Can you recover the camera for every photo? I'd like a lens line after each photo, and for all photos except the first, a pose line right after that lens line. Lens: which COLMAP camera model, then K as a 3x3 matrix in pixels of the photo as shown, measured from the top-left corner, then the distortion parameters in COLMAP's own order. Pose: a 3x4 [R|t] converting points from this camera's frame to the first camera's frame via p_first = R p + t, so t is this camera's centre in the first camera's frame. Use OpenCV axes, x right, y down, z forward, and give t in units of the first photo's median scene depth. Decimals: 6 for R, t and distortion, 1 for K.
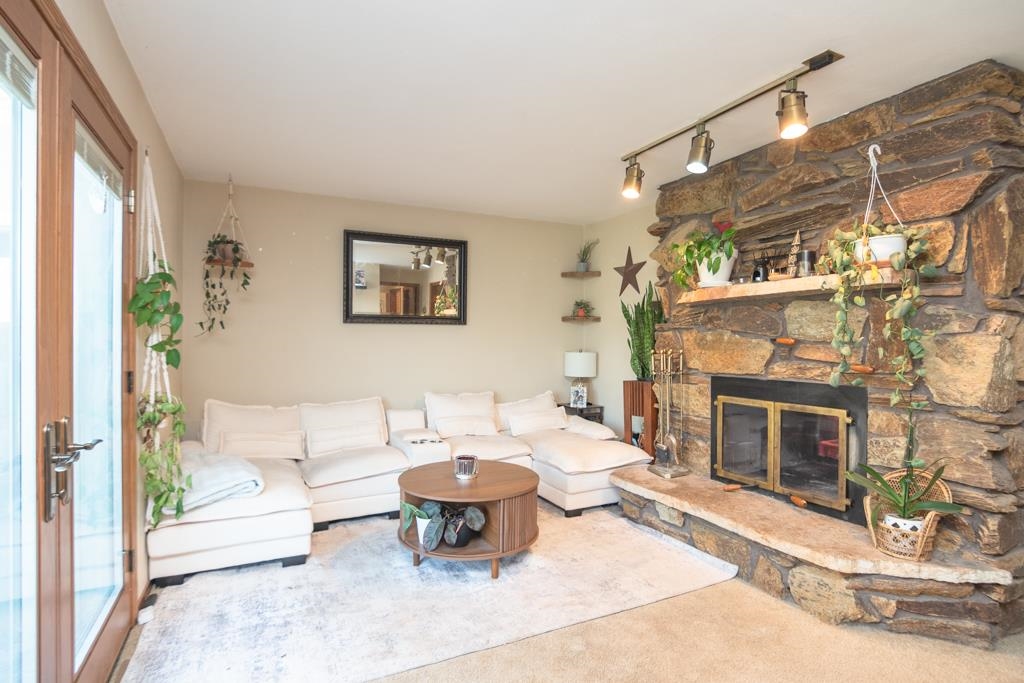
lens RADIAL K [[504.4, 0, 512.0], [0, 504.4, 341.5], [0, 0, 1]] dist [-0.011099, 0.000490]
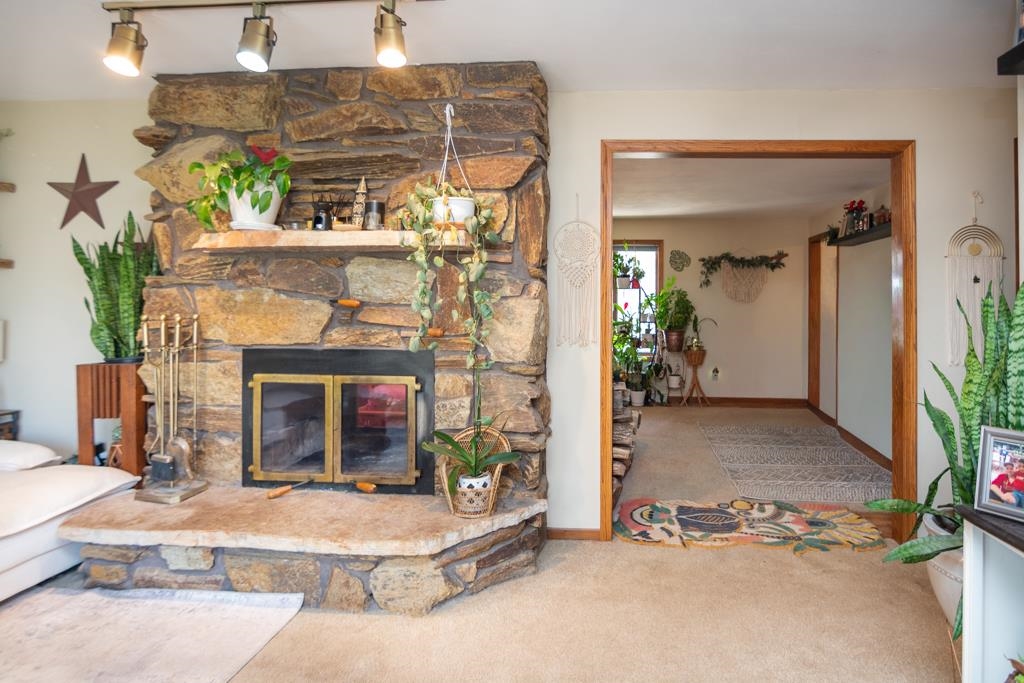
lens RADIAL K [[517.9, 0, 512.0], [0, 517.9, 297.5], [0, 0, 1]] dist [-0.016136, 0.002139]
pose [[0.511398, 0.012763, 0.859249, -0.073236], [-0.004698, 0.999916, -0.012056, -0.000683], [-0.859331, 0.002129, 0.511415, 0.322138]]
